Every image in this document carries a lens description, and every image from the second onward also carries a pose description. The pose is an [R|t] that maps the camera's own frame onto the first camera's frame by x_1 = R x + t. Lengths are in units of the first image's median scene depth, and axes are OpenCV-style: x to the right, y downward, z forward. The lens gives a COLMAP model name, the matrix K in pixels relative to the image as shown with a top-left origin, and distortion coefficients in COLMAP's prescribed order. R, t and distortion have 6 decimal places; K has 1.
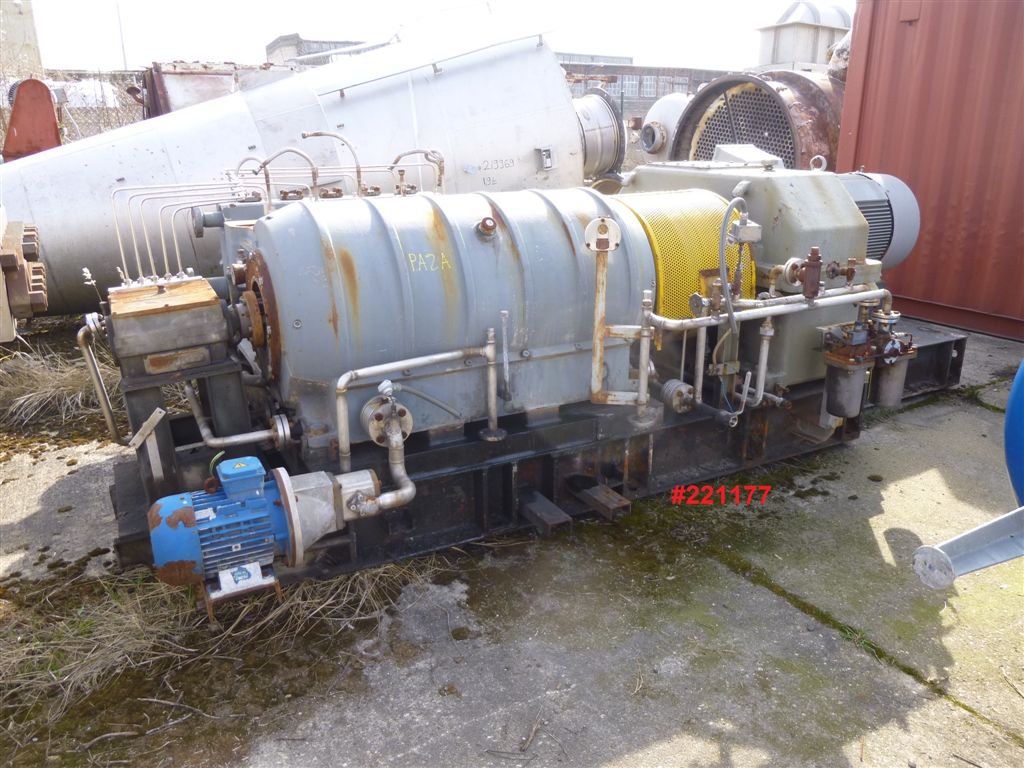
lens RADIAL K [[764.2, 0, 512.0], [0, 764.2, 384.0], [0, 0, 1]] dist [-0.053776, 0.017234]
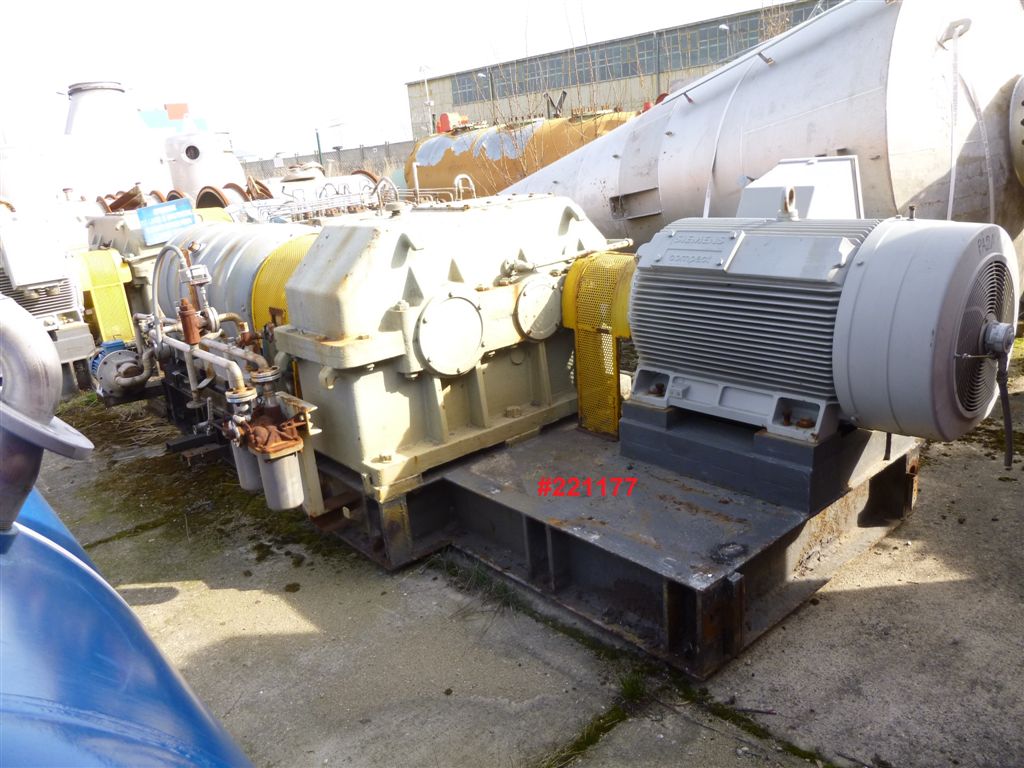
lens RADIAL K [[764.2, 0, 512.0], [0, 764.2, 384.0], [0, 0, 1]] dist [-0.053776, 0.017234]
pose [[0.226770, 0.276183, -0.933969, 1.332474], [-0.220929, 0.948541, 0.226850, -0.361197], [0.948560, 0.154898, 0.276117, 0.998568]]
